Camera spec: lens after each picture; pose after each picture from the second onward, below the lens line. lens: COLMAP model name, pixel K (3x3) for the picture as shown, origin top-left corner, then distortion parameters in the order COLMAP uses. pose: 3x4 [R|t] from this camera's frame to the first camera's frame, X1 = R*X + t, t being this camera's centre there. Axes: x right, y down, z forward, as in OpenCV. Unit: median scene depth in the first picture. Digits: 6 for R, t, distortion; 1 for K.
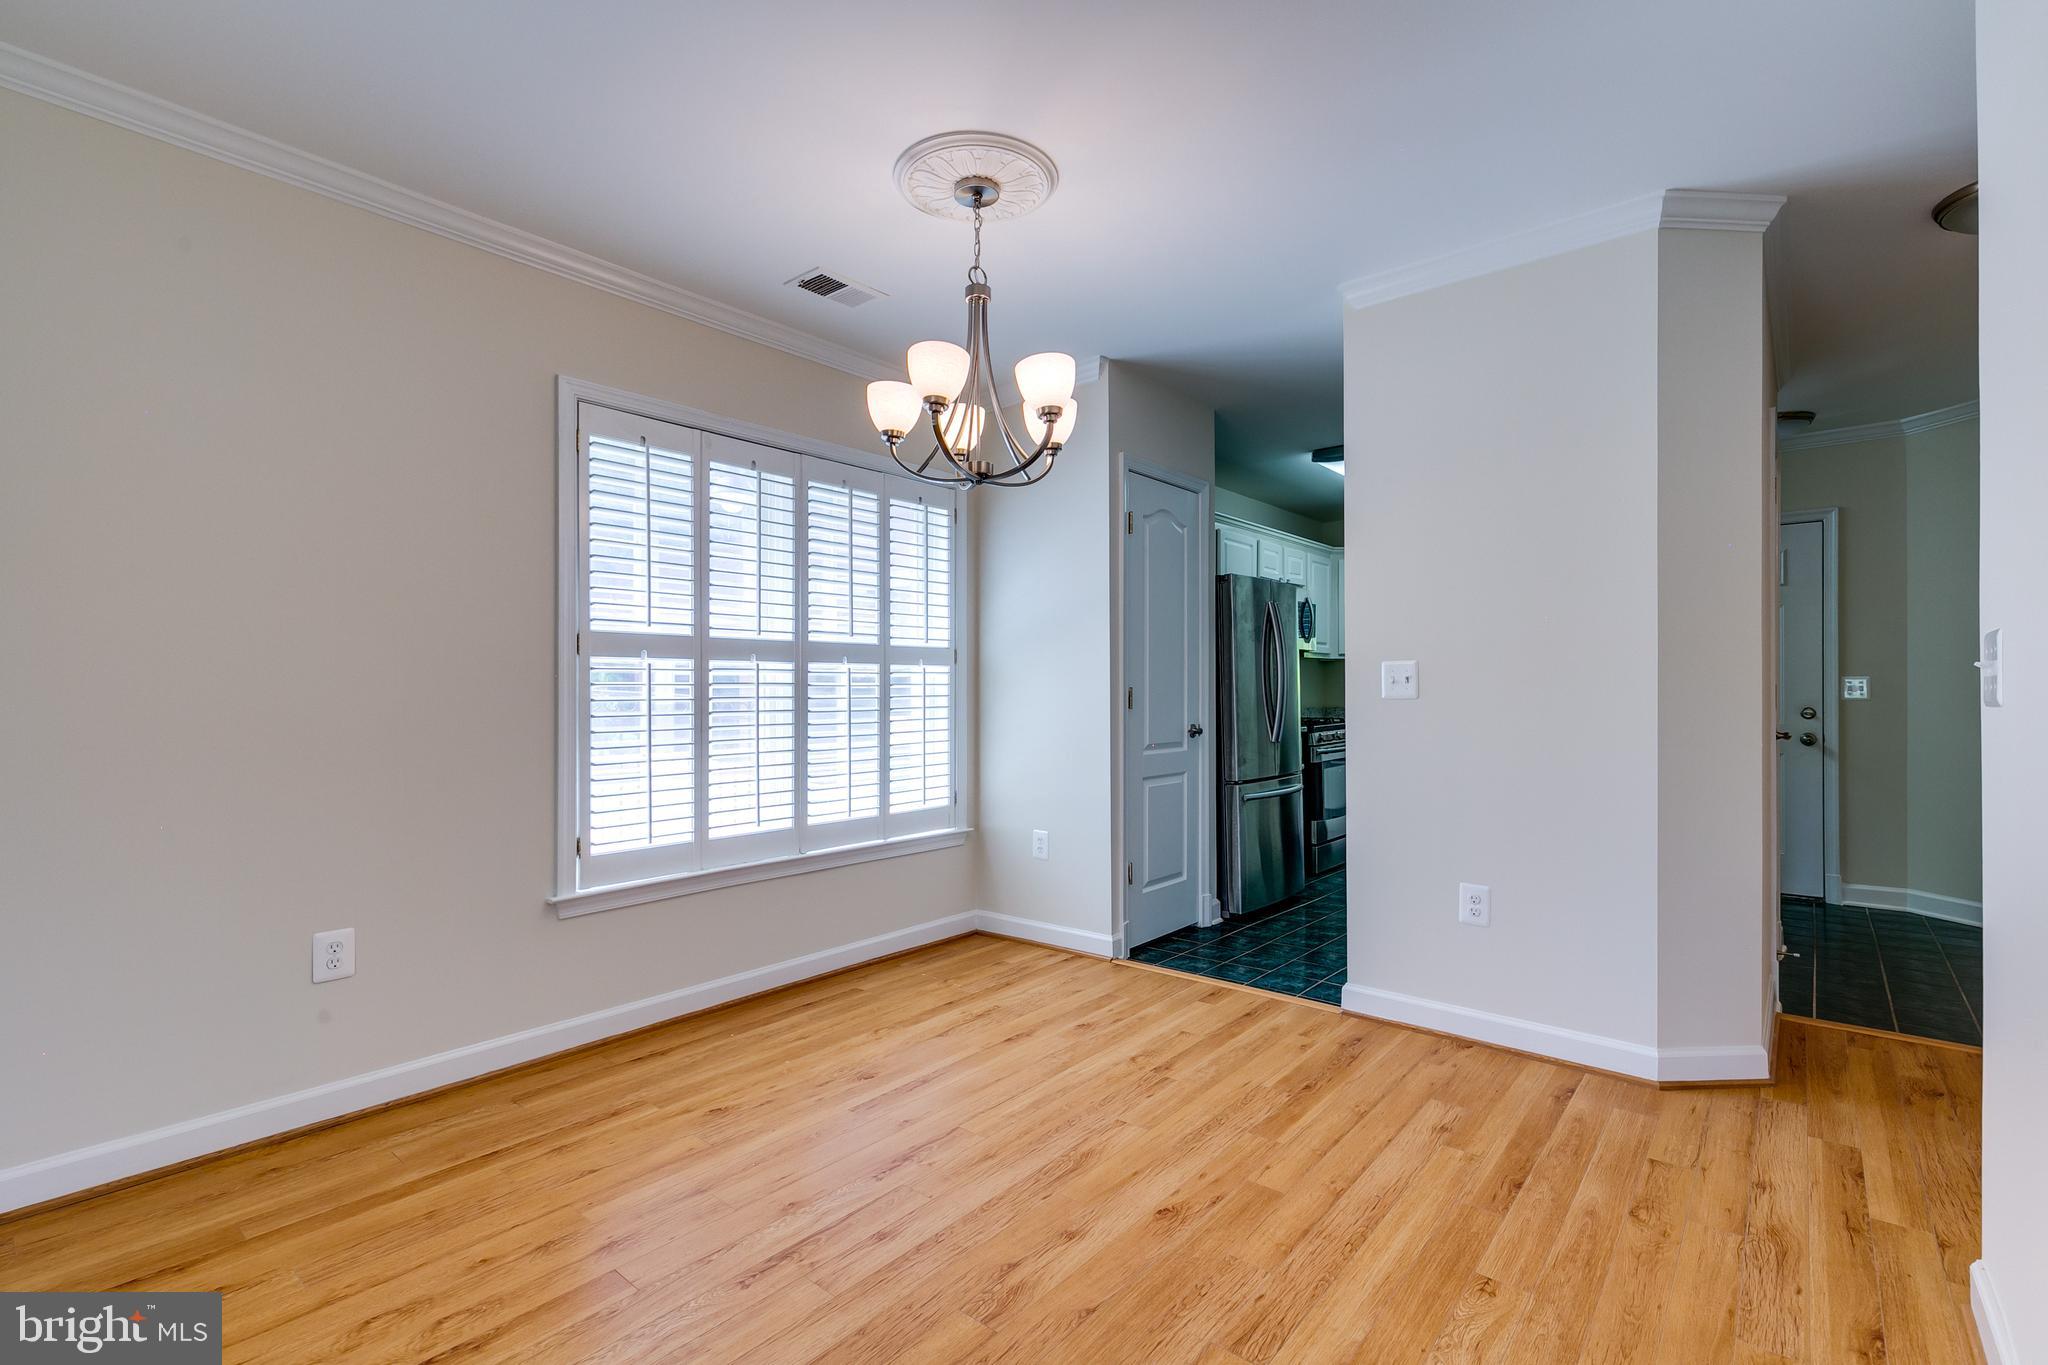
lens RADIAL K [[921.8, 0, 1032.1], [0, 921.8, 688.0], [0, 0, 1]] dist [0.006343, -0.002695]
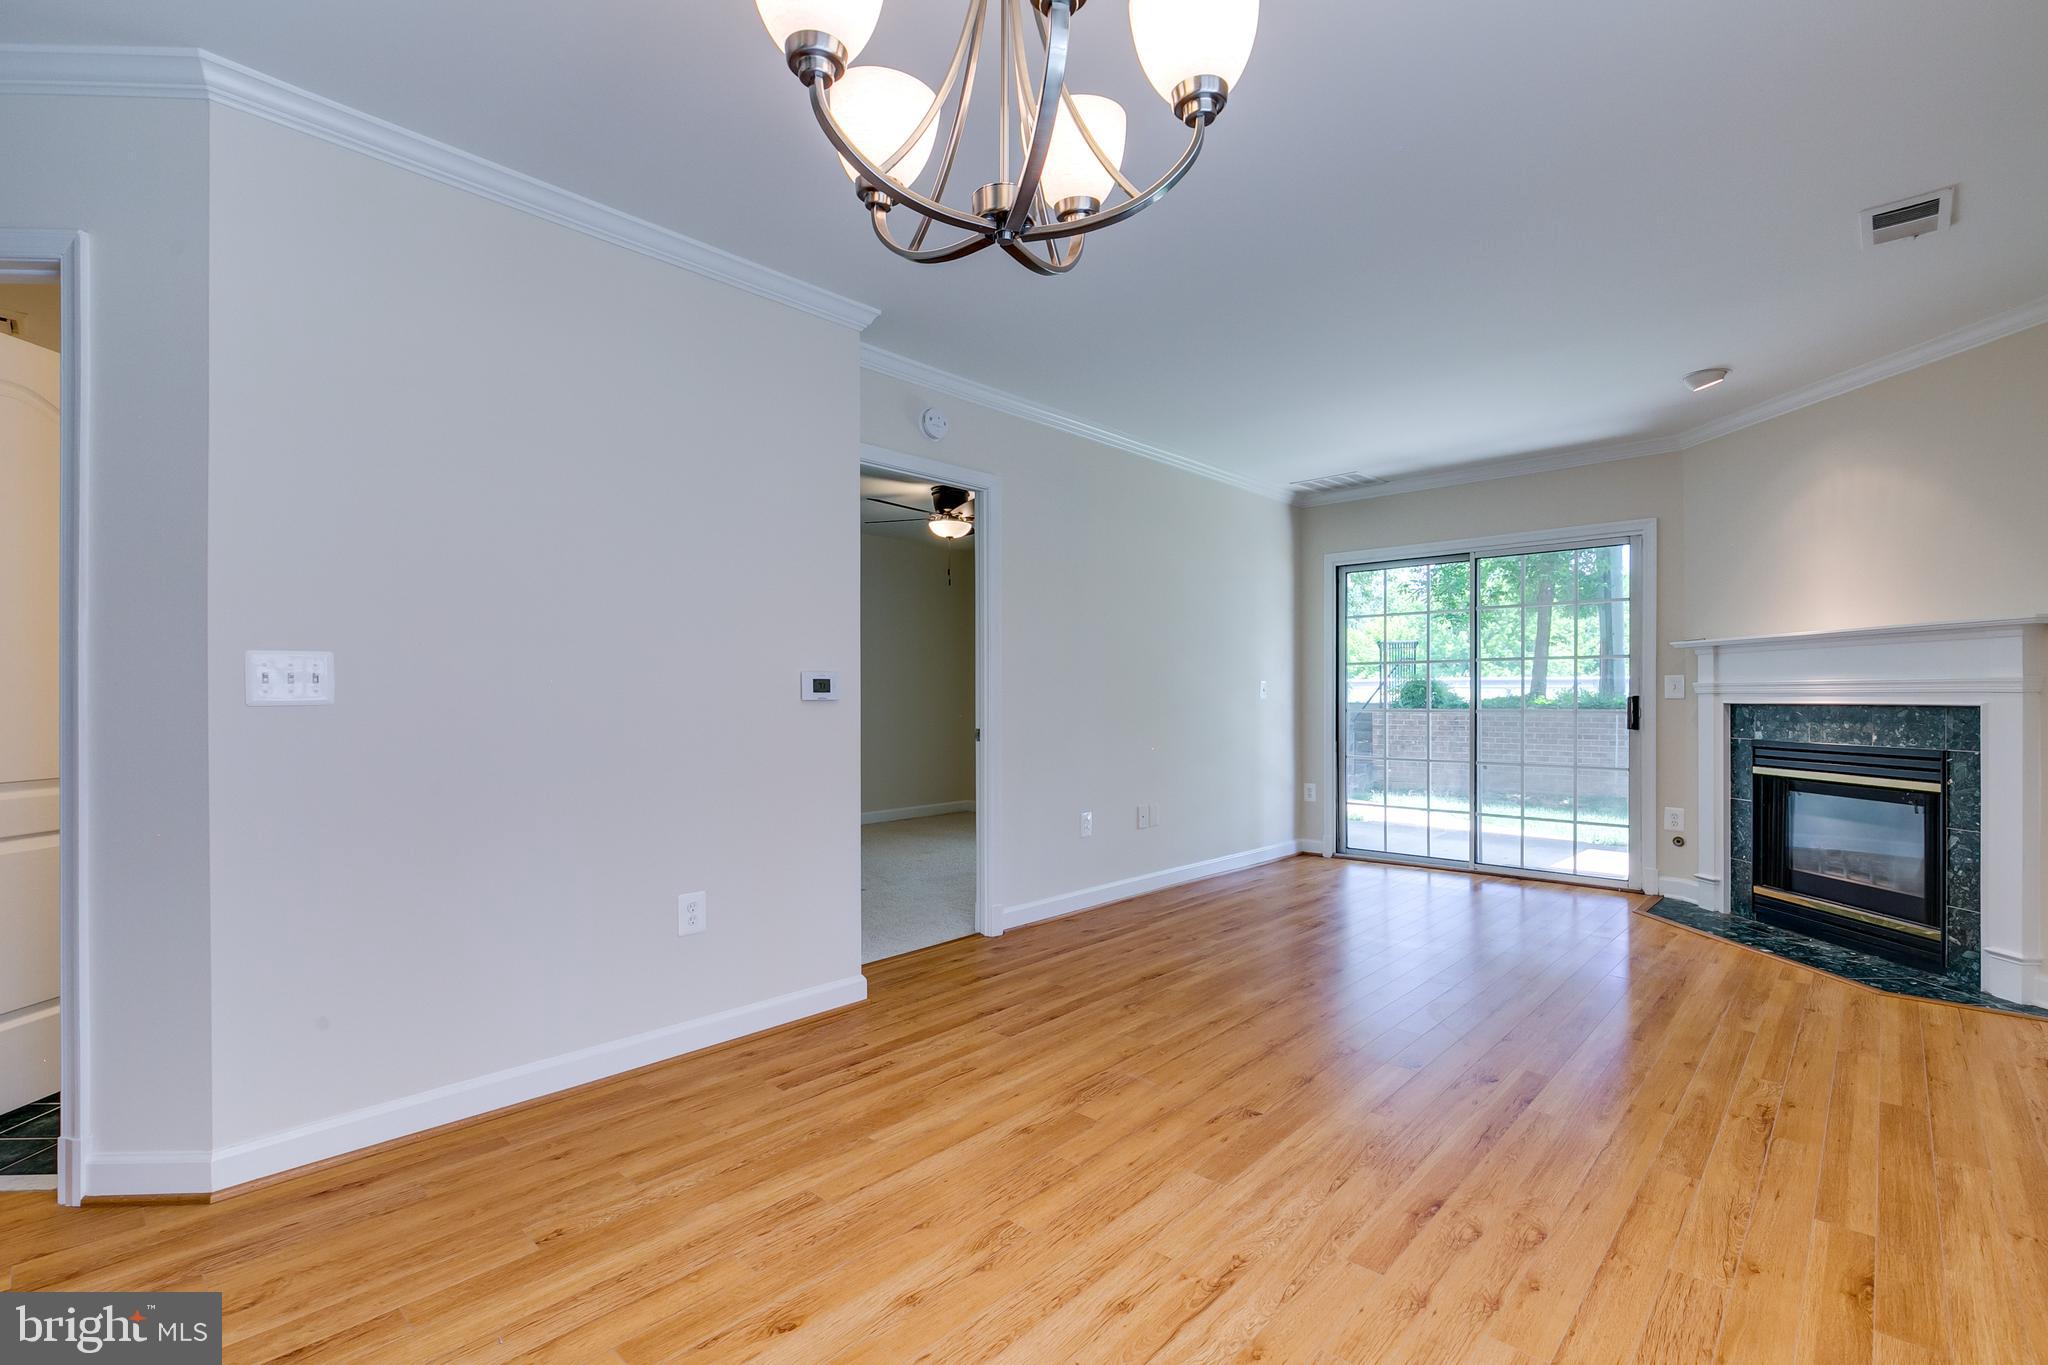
lens RADIAL K [[921.8, 0, 1032.8], [0, 921.8, 704.3], [0, 0, 1]] dist [0.006343, -0.002695]
pose [[-0.998932, 0.003847, 0.046034, -0.097289], [0.004152, 0.999970, 0.006523, 0.008896], [-0.046008, 0.006707, -0.998919, 1.532501]]
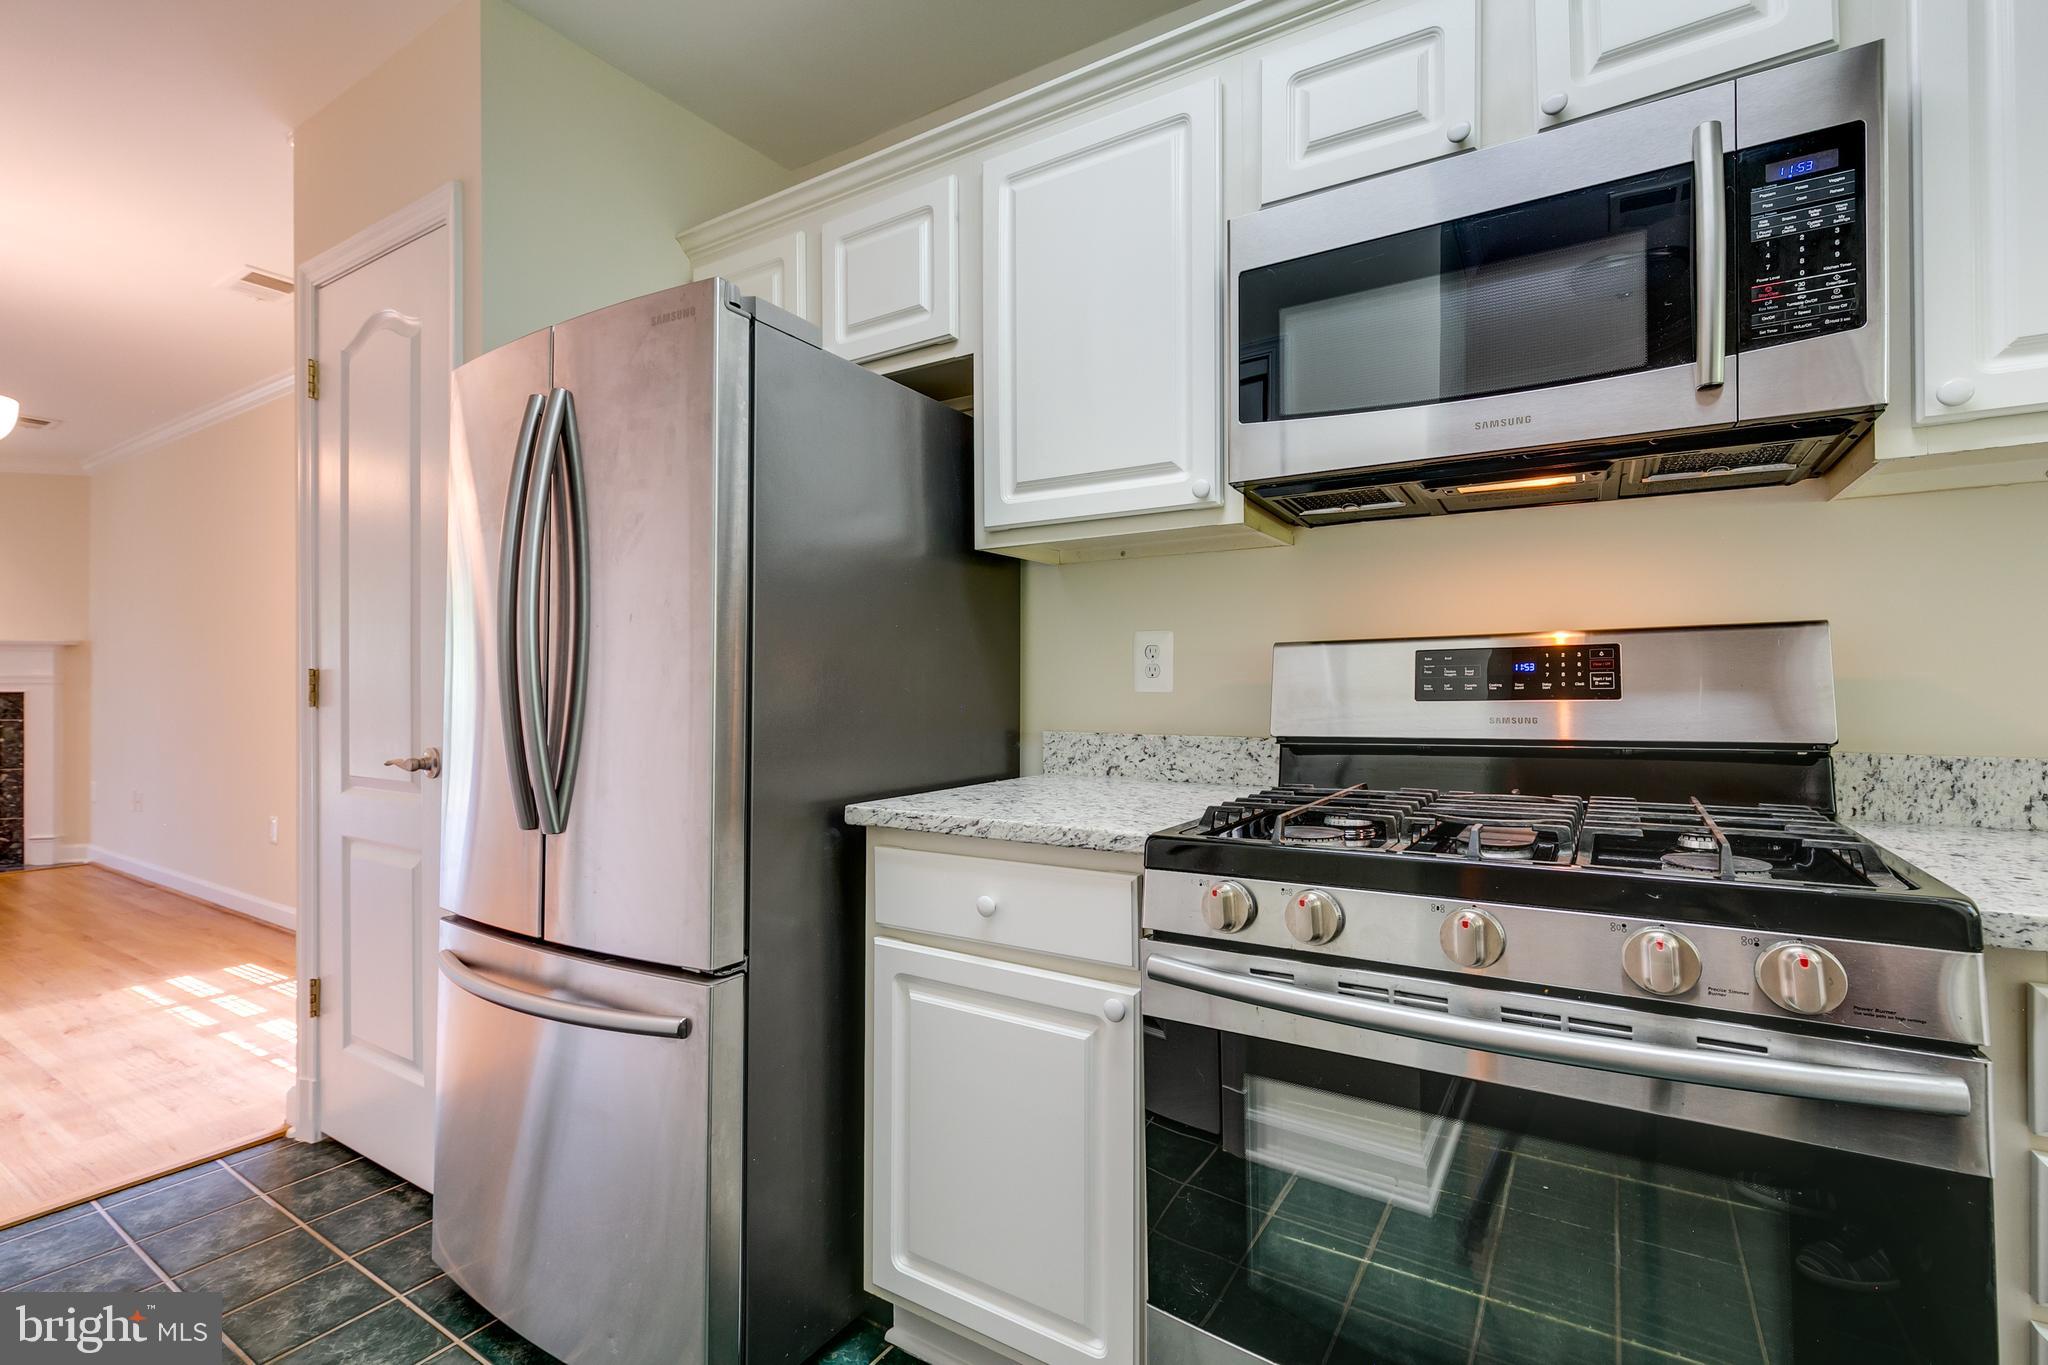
lens RADIAL K [[921.8, 0, 1027.3], [0, 921.8, 675.3], [0, 0, 1]] dist [0.006343, -0.002695]
pose [[0.146044, -0.007662, -0.989248, 1.264090], [0.005778, 0.999960, -0.006892, 0.014838], [0.989261, -0.004709, 0.146082, 2.252918]]
